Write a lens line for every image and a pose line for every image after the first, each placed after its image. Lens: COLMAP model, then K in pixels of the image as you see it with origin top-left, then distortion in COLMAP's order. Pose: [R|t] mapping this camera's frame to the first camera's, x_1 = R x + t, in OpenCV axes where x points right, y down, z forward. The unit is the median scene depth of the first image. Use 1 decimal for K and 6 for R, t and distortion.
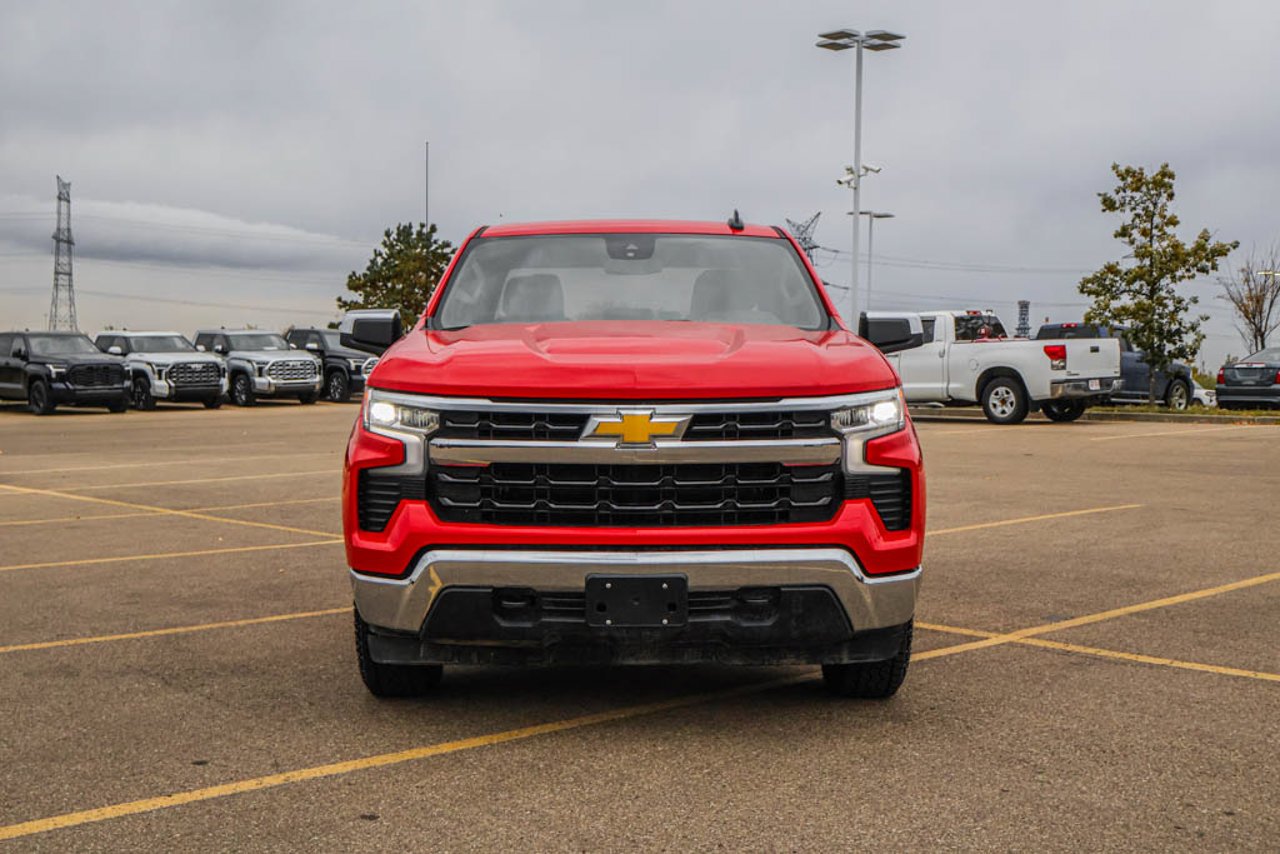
lens RADIAL K [[1632.6, 0, 633.0], [0, 1632.6, 426.0], [0, 0, 1]] dist [0.005920, -0.057383]
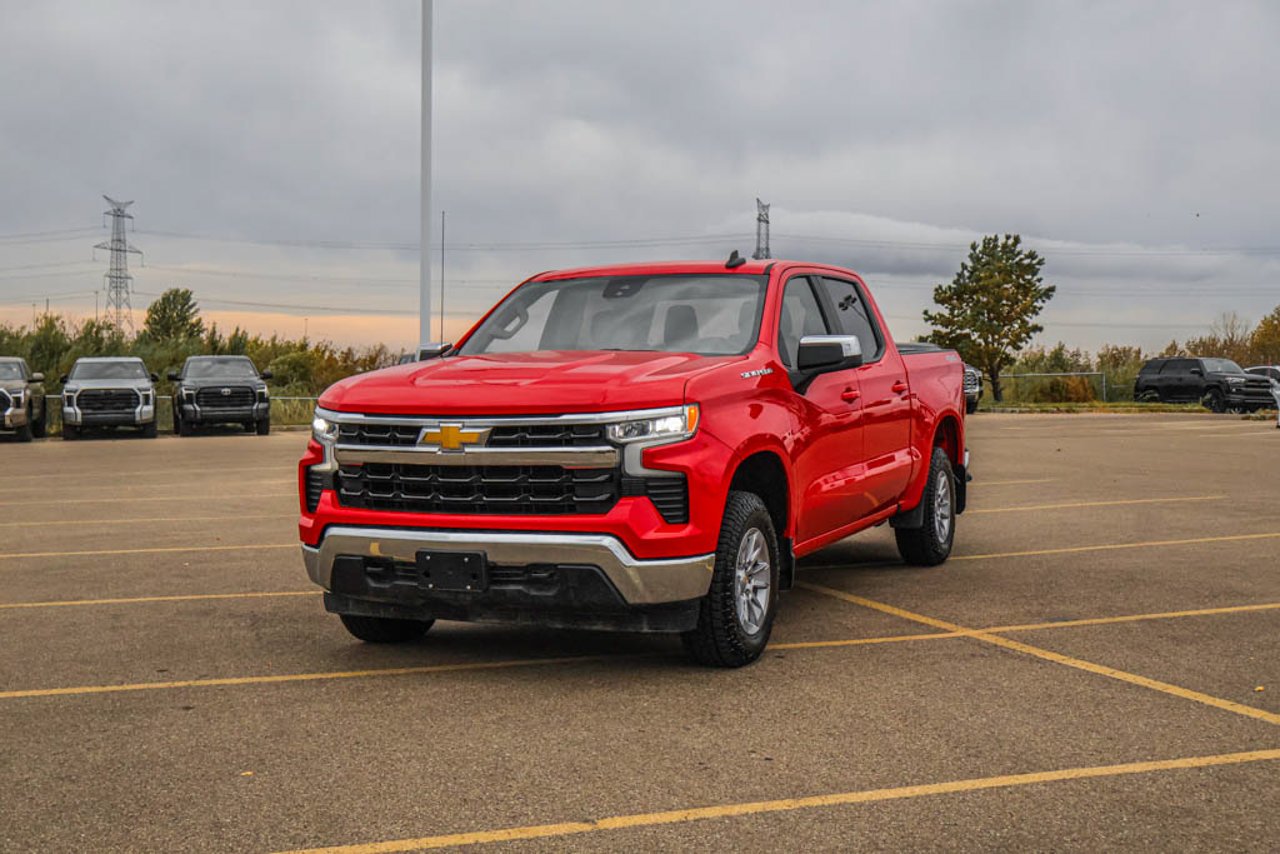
lens RADIAL K [[1632.6, 0, 633.0], [0, 1632.6, 426.0], [0, 0, 1]] dist [0.005920, -0.057383]
pose [[0.912762, 0.004825, -0.408462, 0.618823], [-0.007292, 0.999963, -0.004482, -0.002545], [0.408426, 0.007069, 0.912764, -0.114682]]
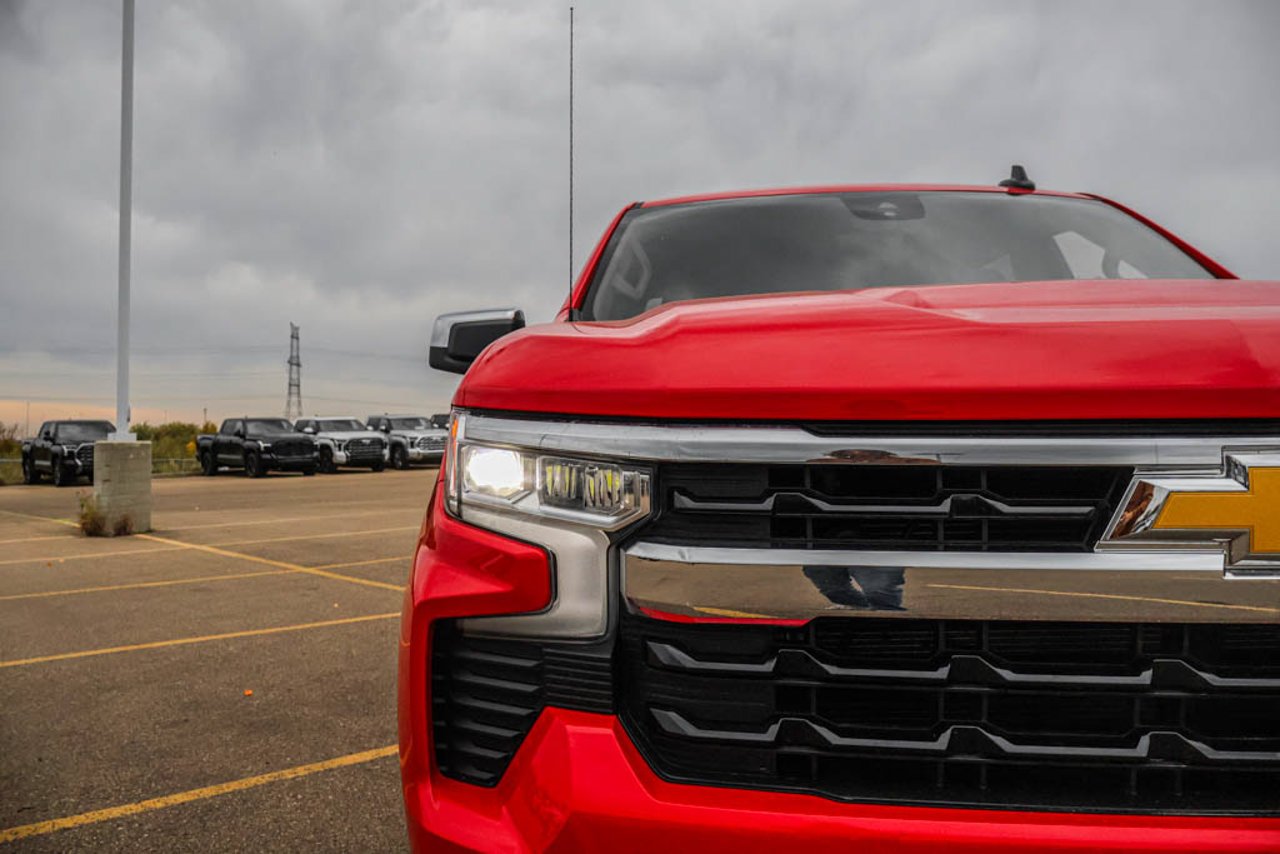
lens RADIAL K [[1064.4, 0, 622.8], [0, 1064.4, 428.0], [0, 0, 1]] dist [-0.004402, -0.005716]
pose [[0.999195, -0.014461, -0.037430, -0.111256], [0.012621, 0.998723, -0.048918, -0.005739], [0.038090, 0.048406, 0.998101, 0.736566]]
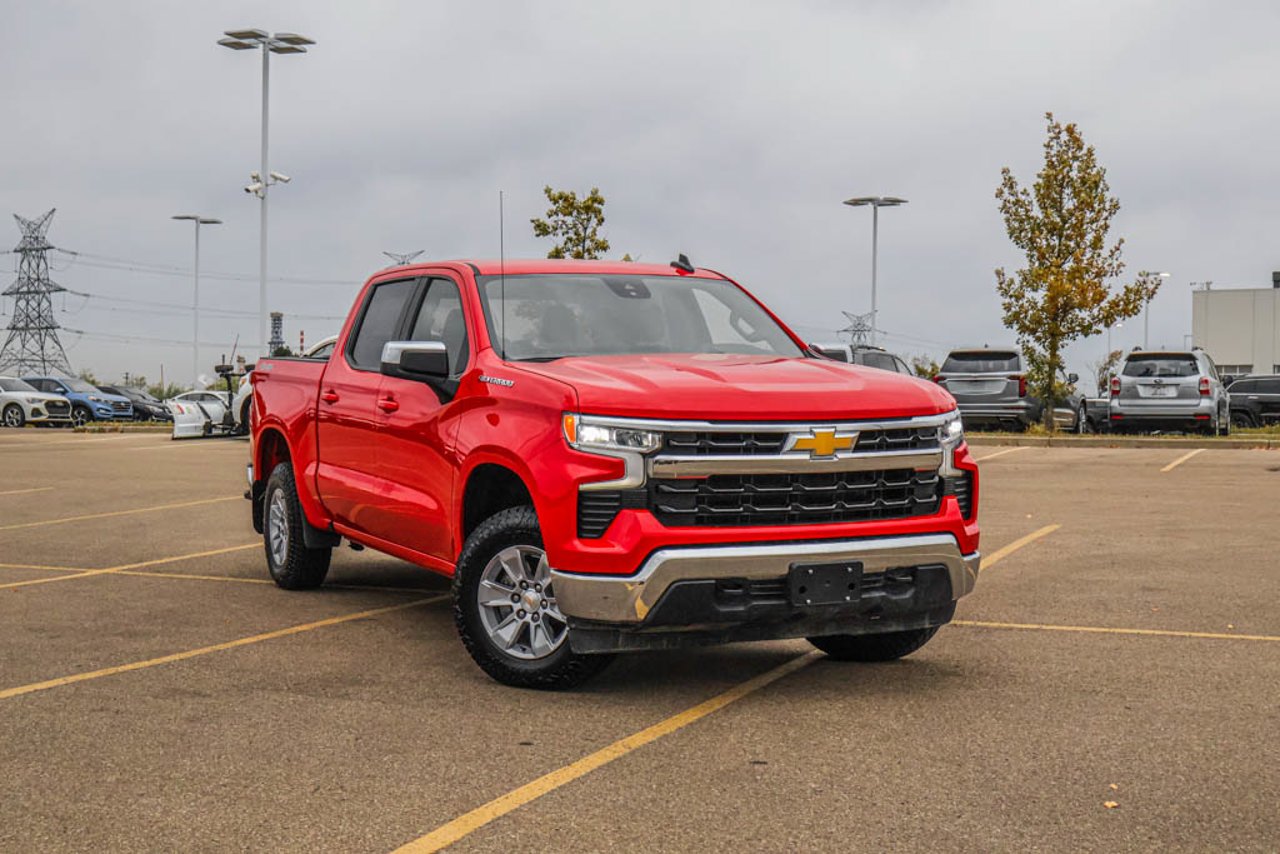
lens RADIAL K [[1742.8, 0, 644.6], [0, 1742.8, 432.5], [0, 0, 1]] dist [0.148230, 0.018884]
pose [[0.905501, -0.018137, 0.423955, -0.636141], [0.021614, 0.999761, -0.003394, -0.004817], [-0.423792, 0.012236, 0.905677, -0.130198]]
